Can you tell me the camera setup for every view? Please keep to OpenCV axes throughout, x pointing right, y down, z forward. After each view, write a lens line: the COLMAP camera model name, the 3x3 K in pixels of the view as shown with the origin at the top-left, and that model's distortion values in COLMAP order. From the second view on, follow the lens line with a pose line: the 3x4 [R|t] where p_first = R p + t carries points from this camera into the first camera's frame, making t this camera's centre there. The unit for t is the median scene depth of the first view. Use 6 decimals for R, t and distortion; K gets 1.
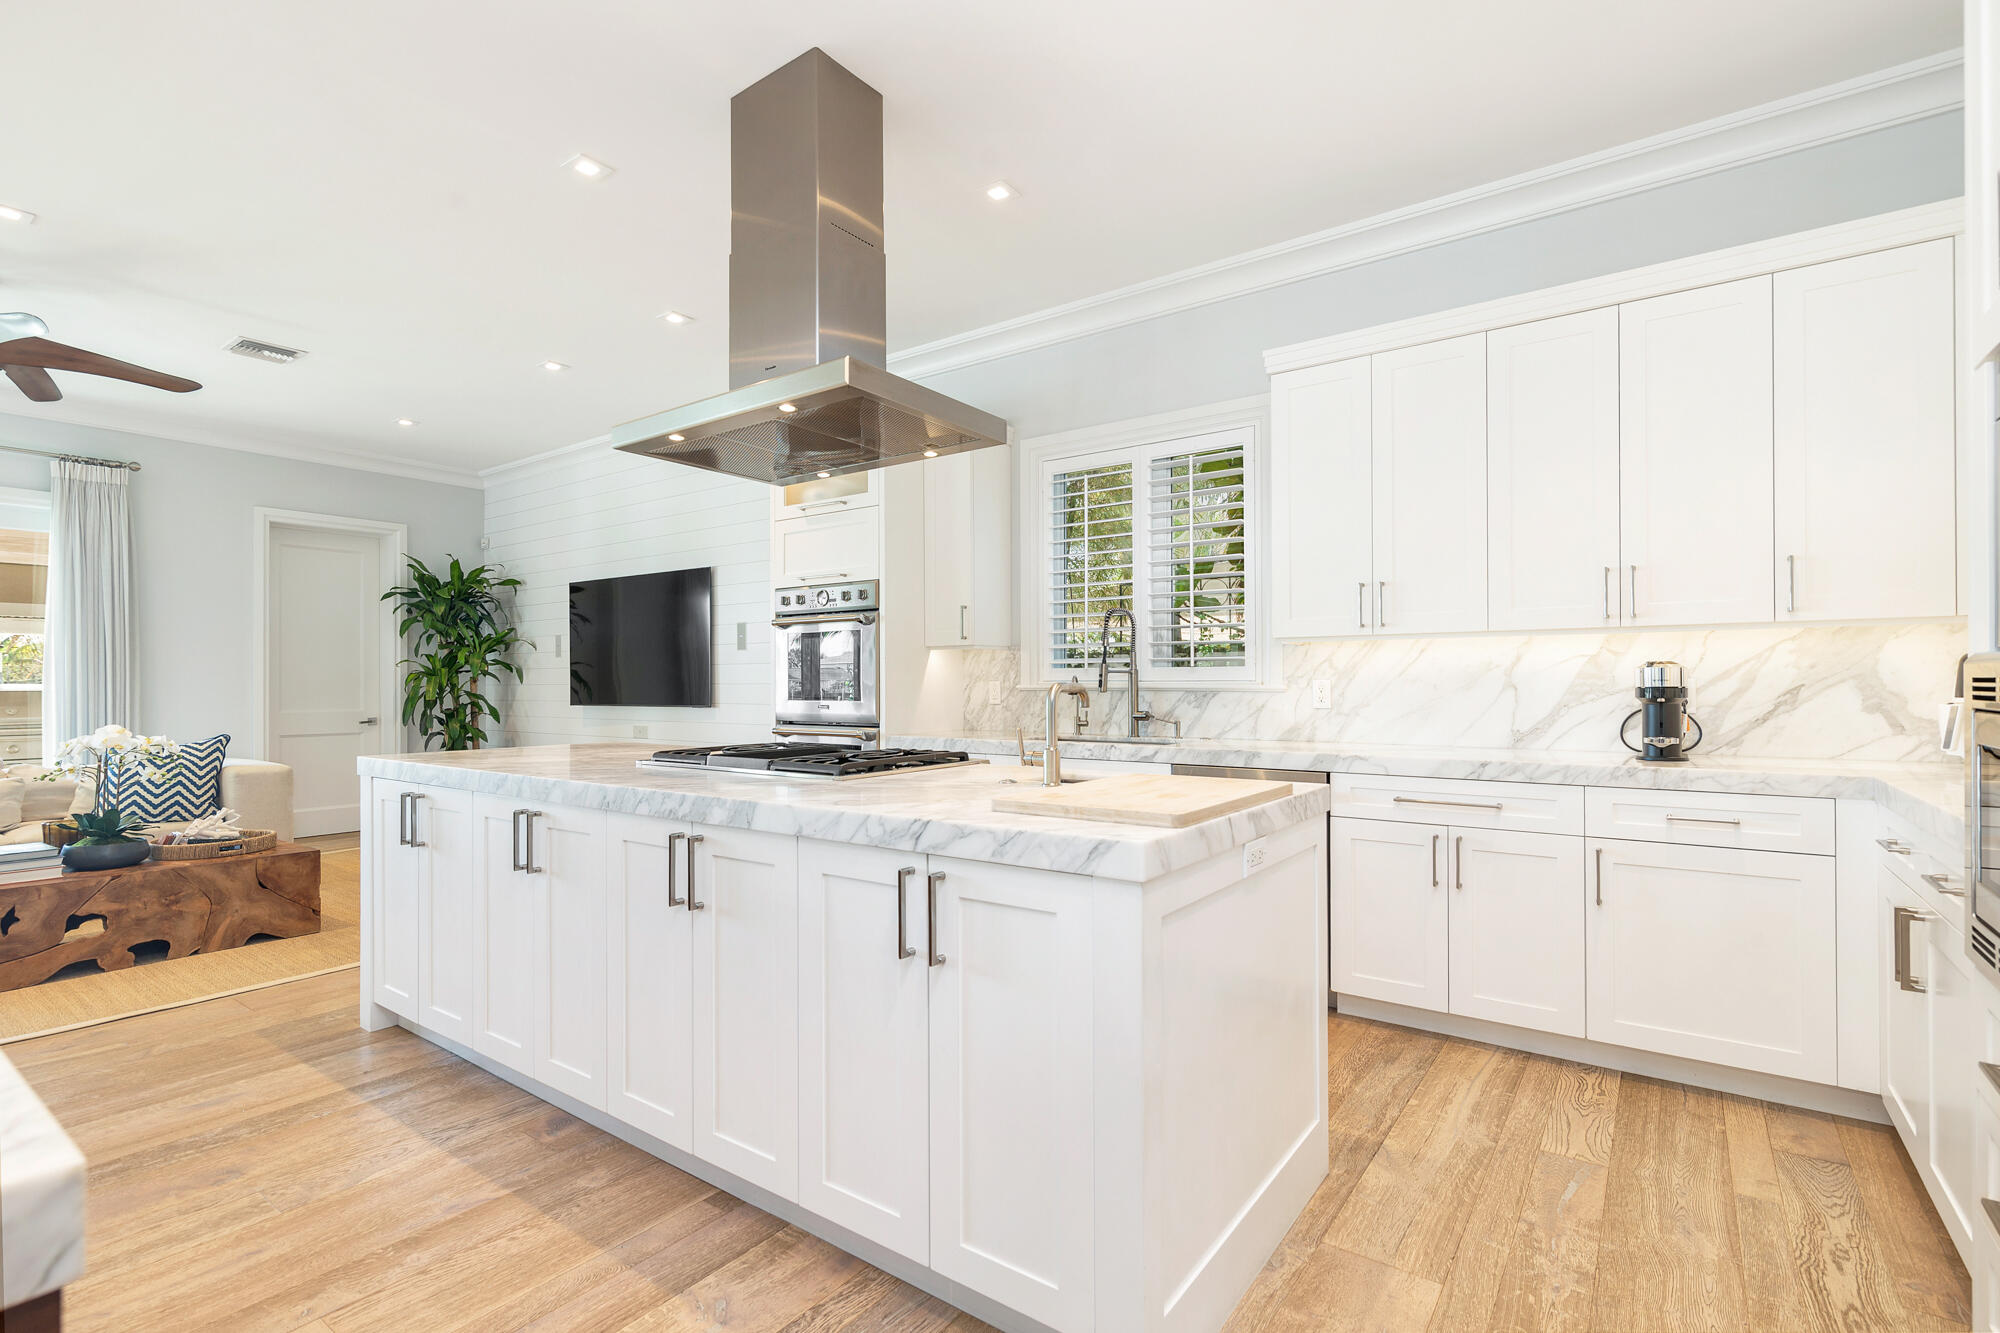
lens RADIAL K [[929.2, 0, 1000.0], [0, 929.2, 666.5], [0, 0, 1]] dist [-0.002378, -0.000748]
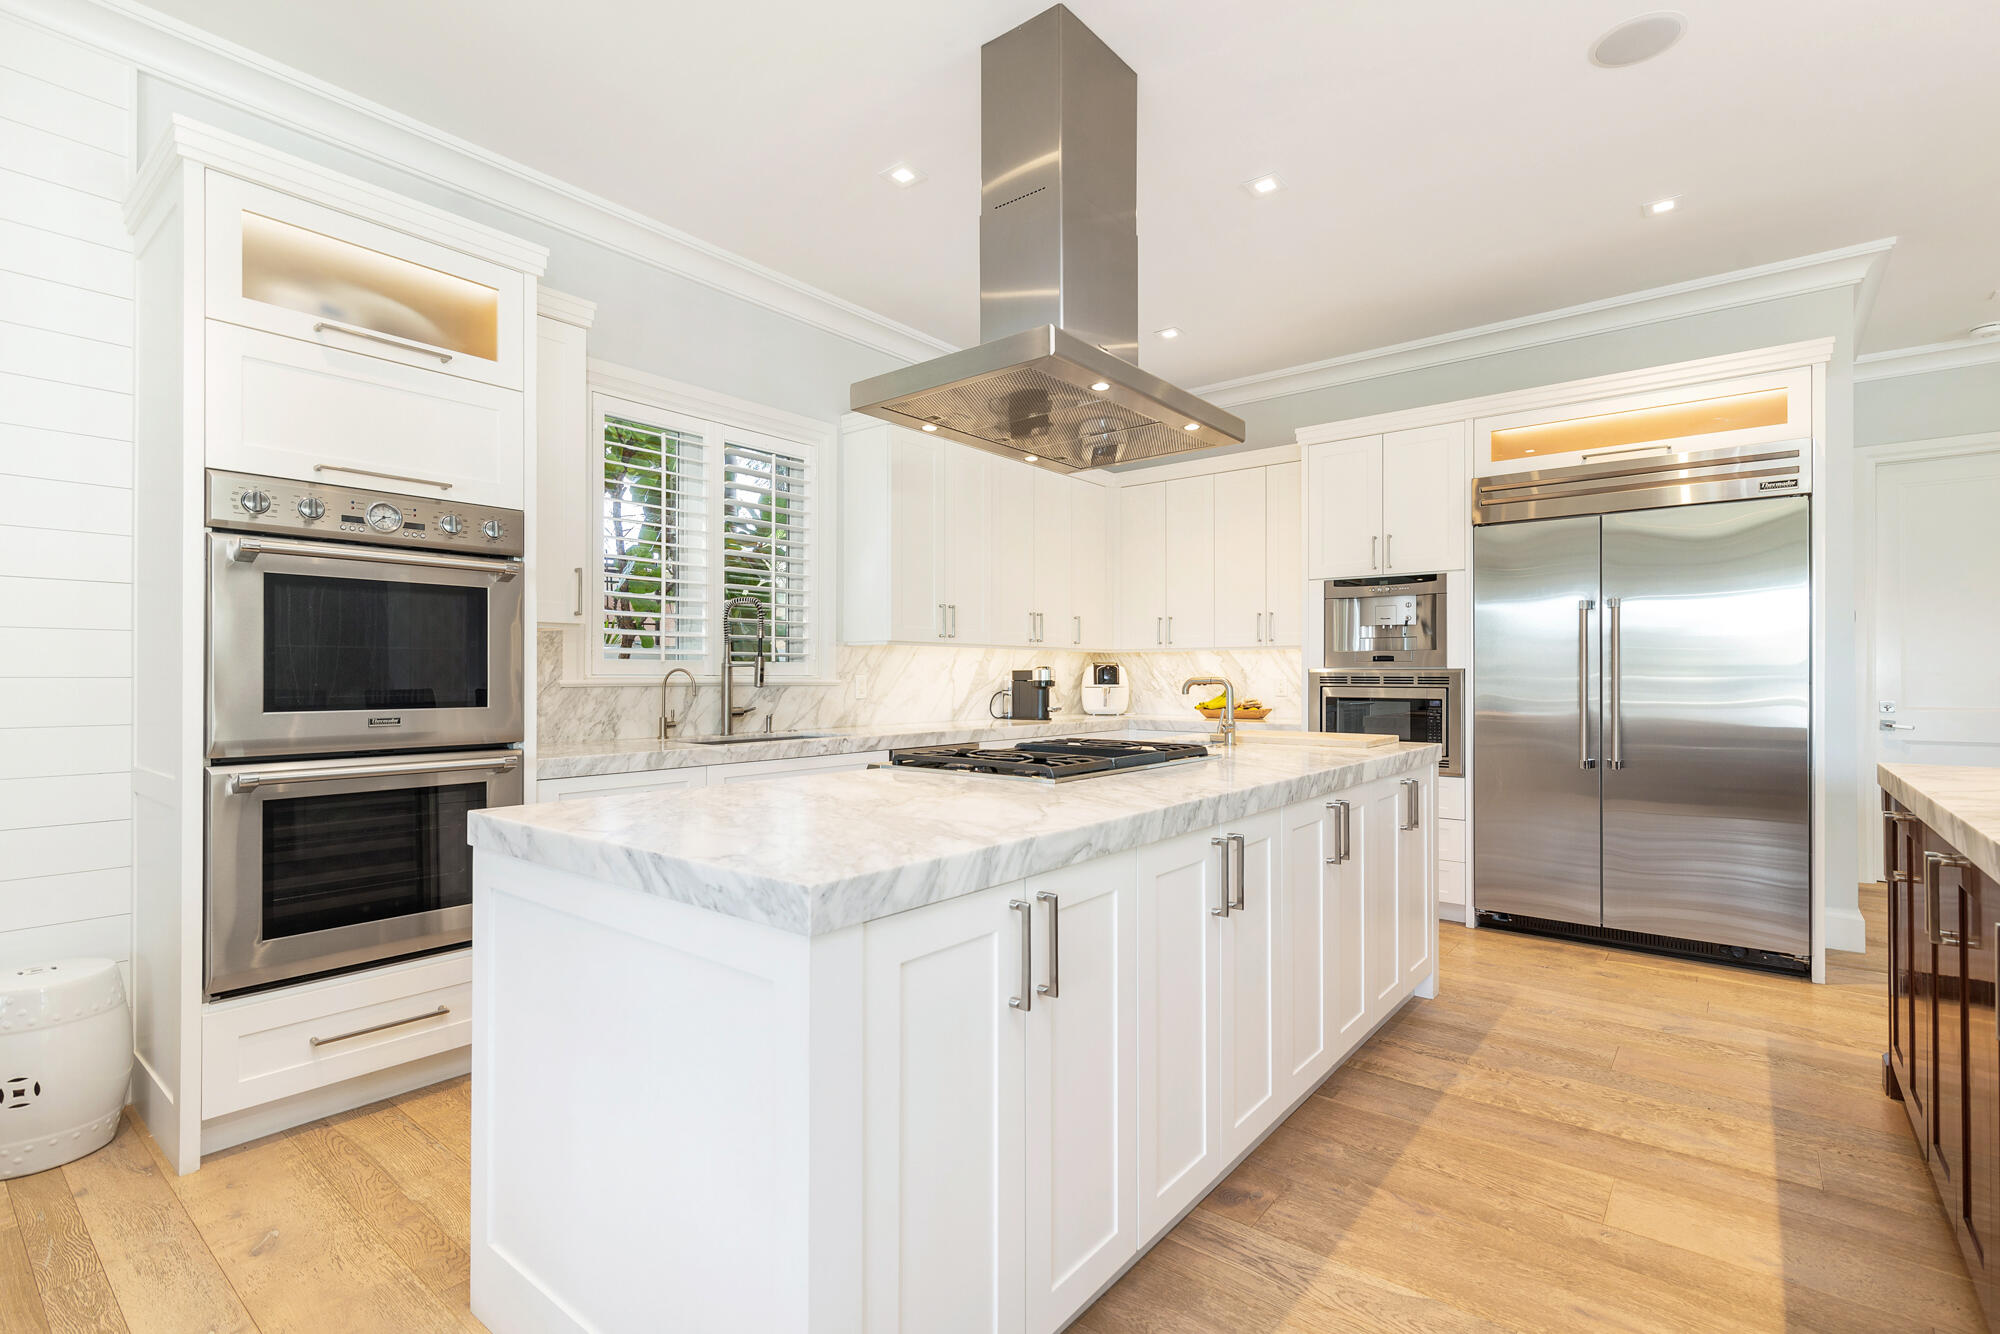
lens RADIAL K [[926.3, 0, 994.3], [0, 926.3, 677.4], [0, 0, 1]] dist [-0.003202, -0.000068]
pose [[0.053862, 0.000648, 0.998548, -1.048872], [-0.020869, 0.999782, 0.000477, 0.015719], [-0.998330, -0.020864, 0.053864, 0.928816]]
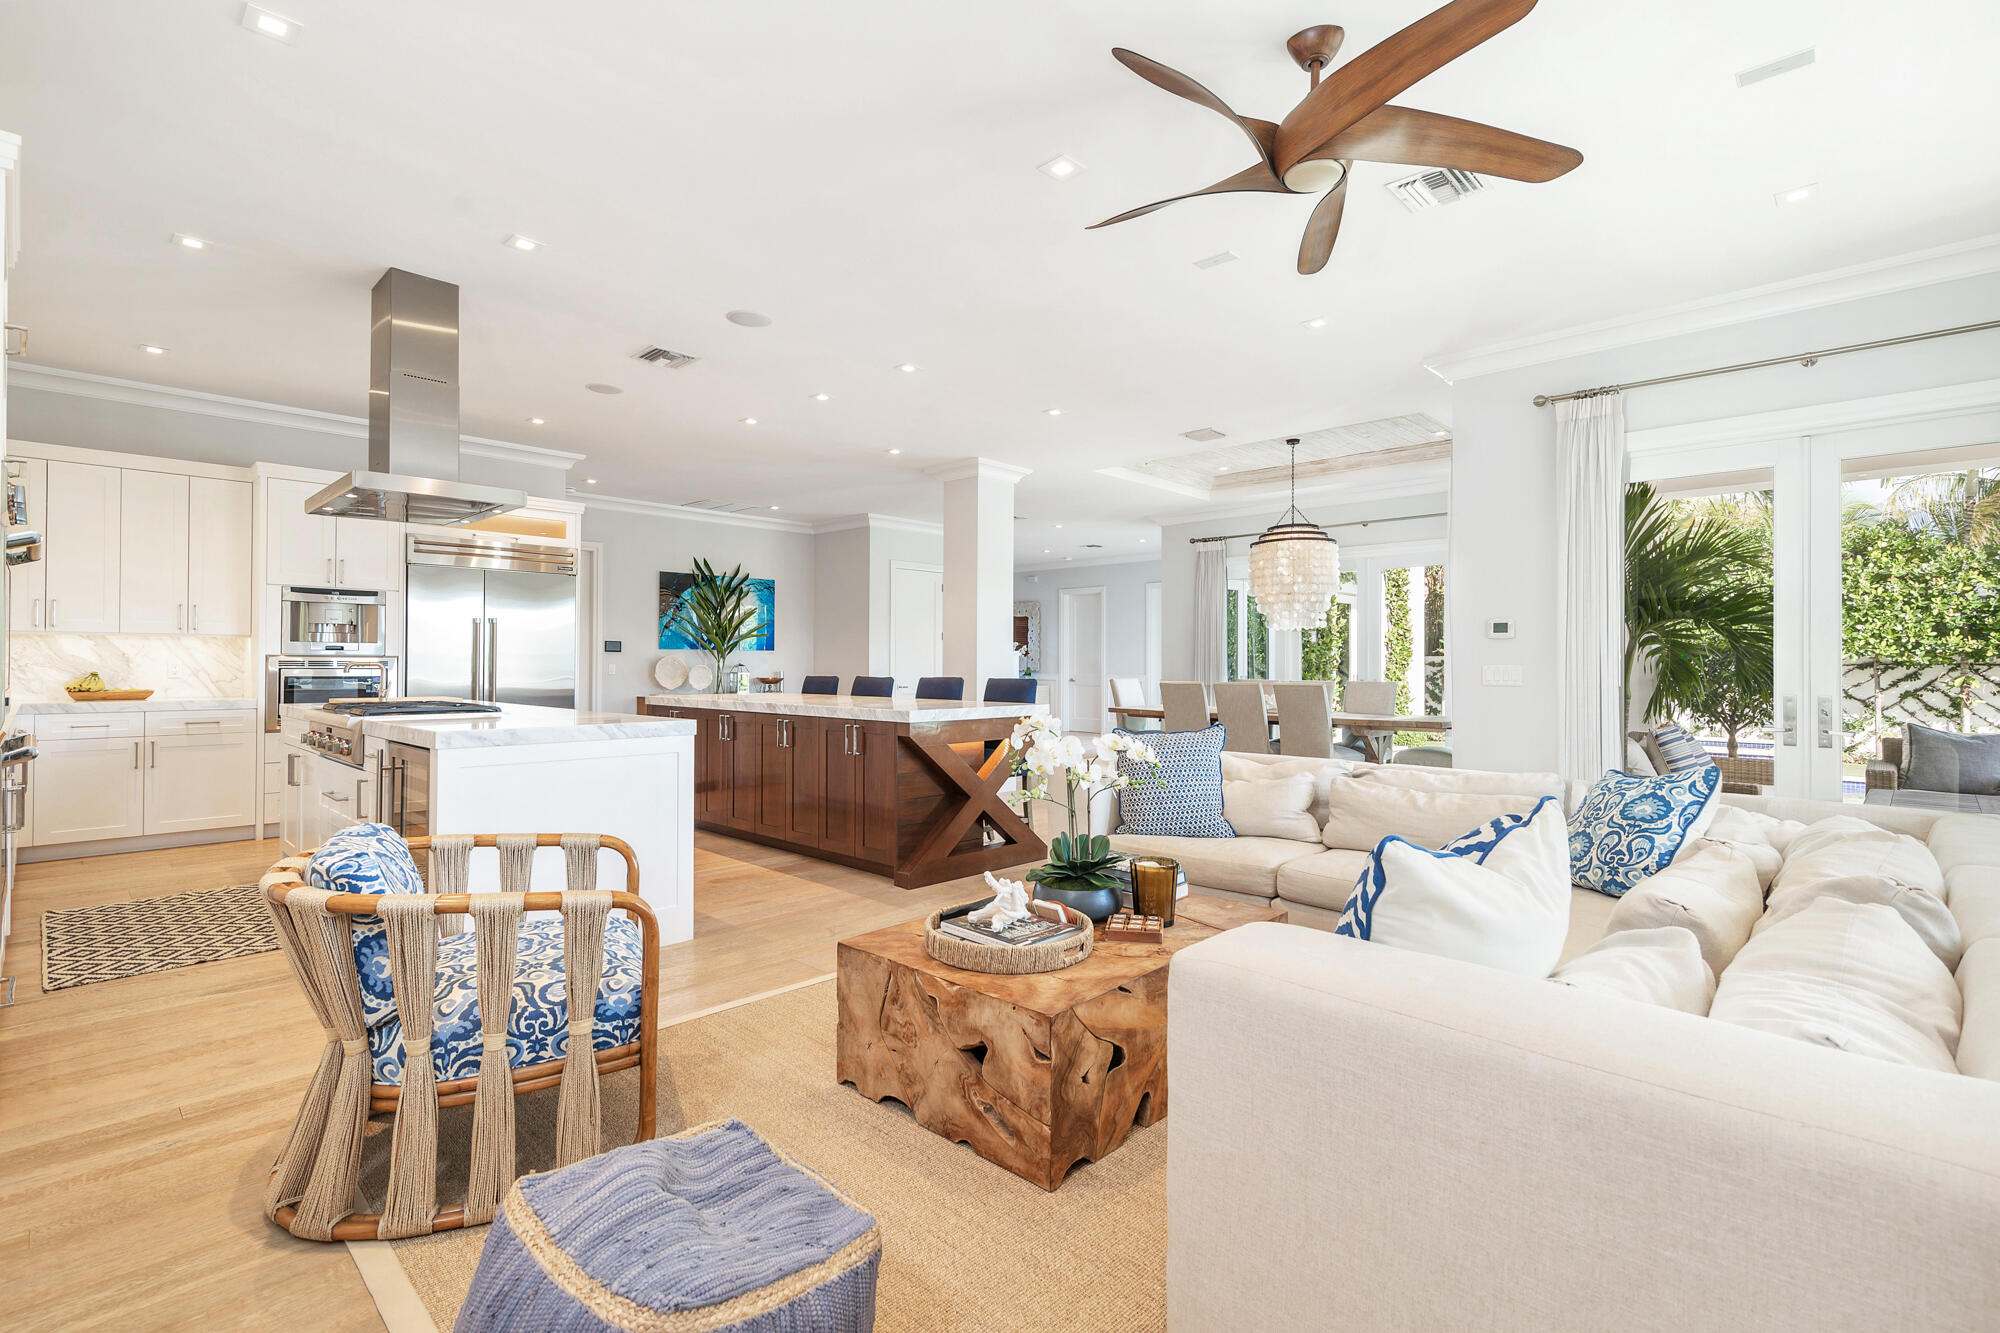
lens RADIAL K [[929.2, 0, 1000.0], [0, 929.2, 666.5], [0, 0, 1]] dist [-0.002378, -0.000748]
pose [[-0.990165, -0.001190, 0.139899, -1.282865], [-0.003912, 0.999808, -0.019187, 0.047449], [-0.139849, -0.019546, -0.989980, 2.196856]]
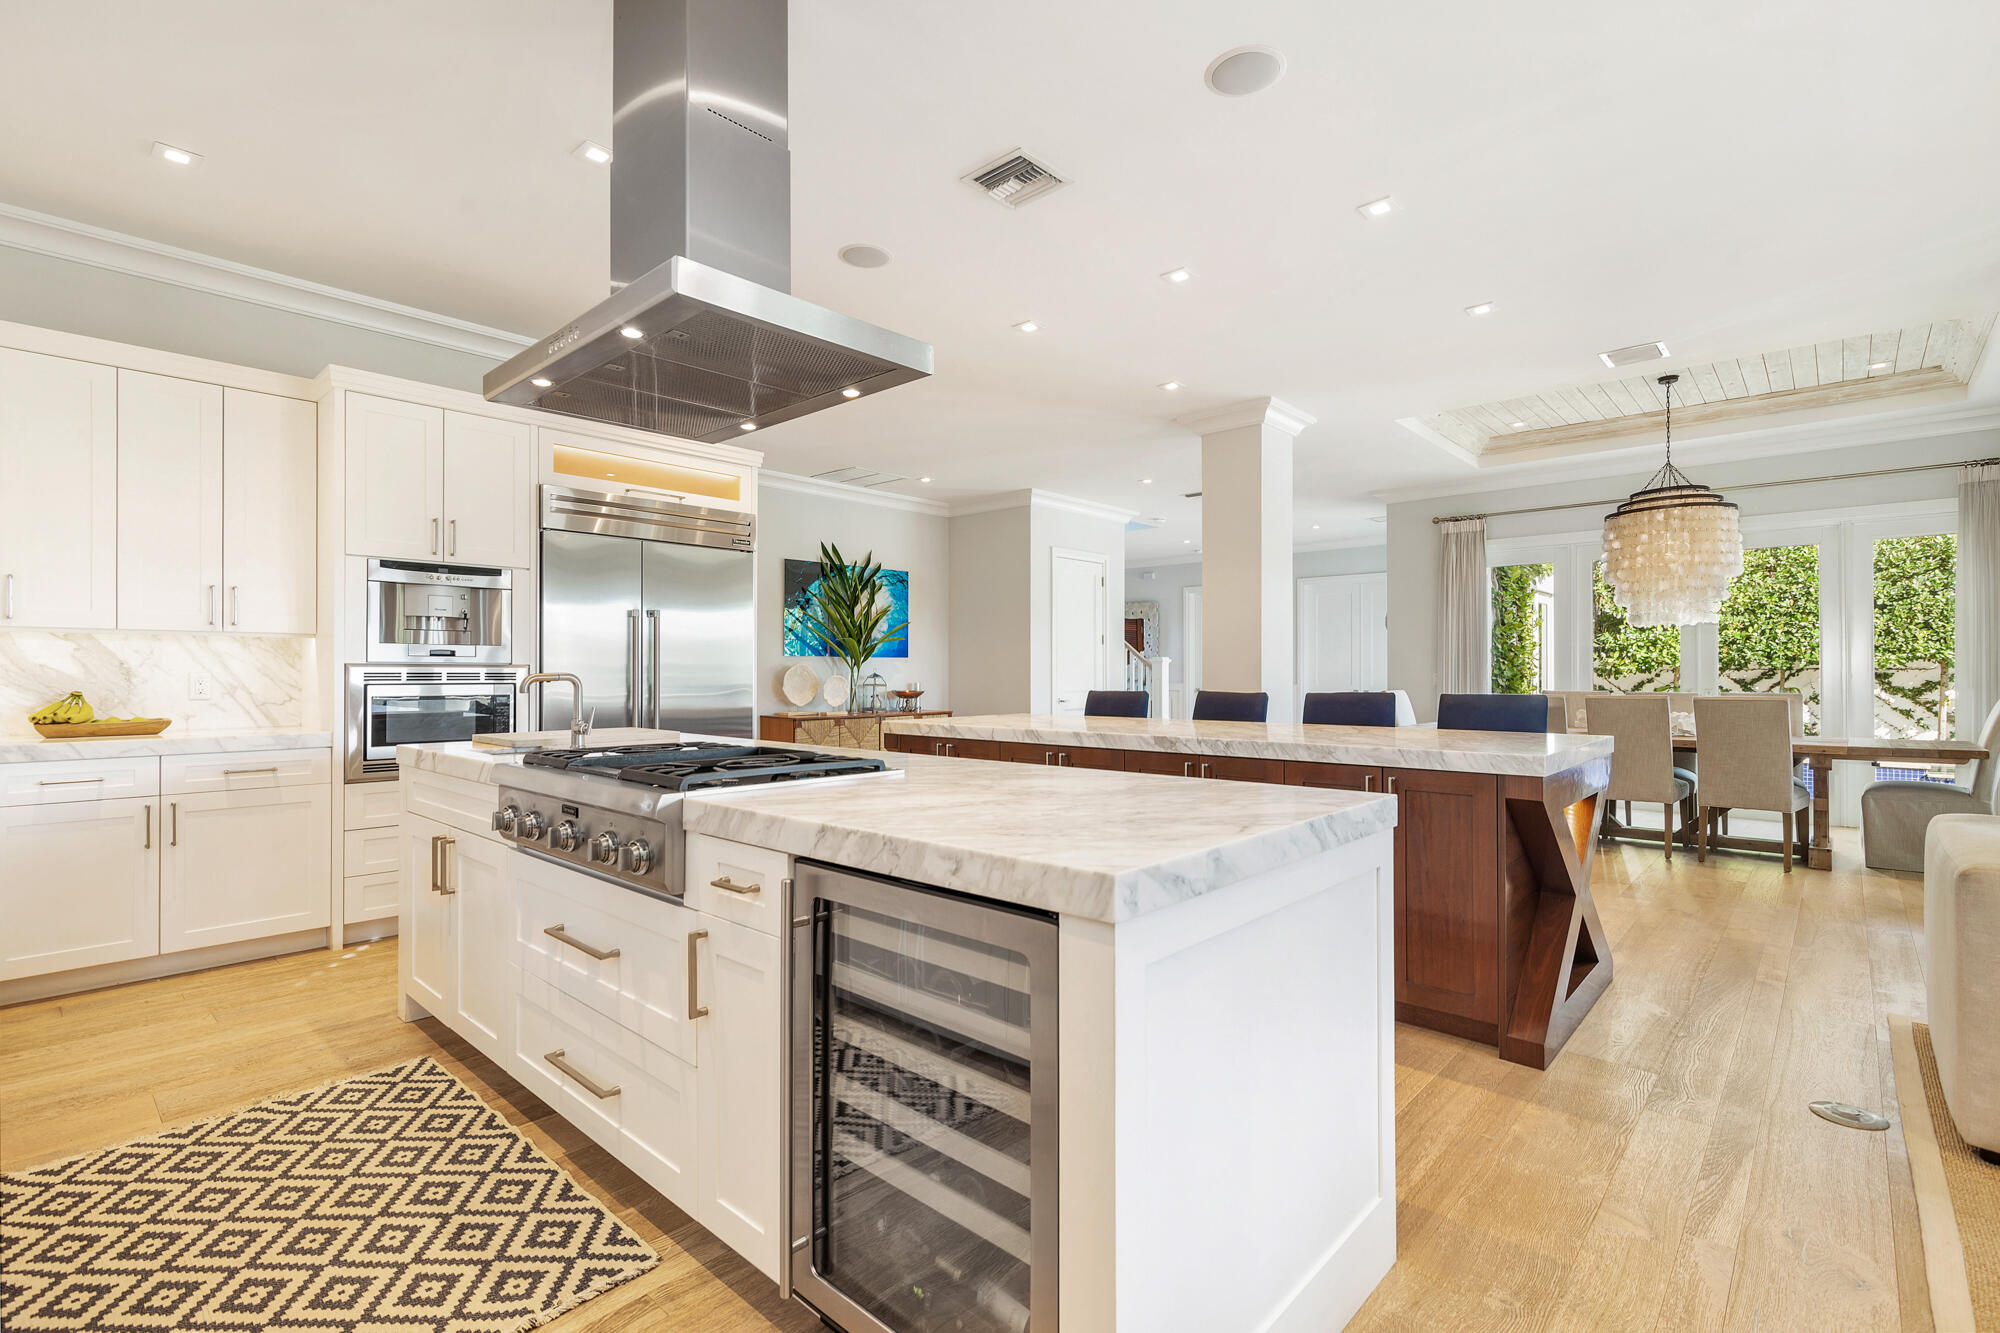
lens RADIAL K [[926.3, 0, 994.3], [0, 926.3, 676.9], [0, 0, 1]] dist [-0.003202, -0.000068]
pose [[-0.992674, 0.003035, 0.120786, -0.518194], [0.000967, 0.999852, -0.017181, 0.032306], [-0.120820, -0.016939, -0.992530, 1.630908]]
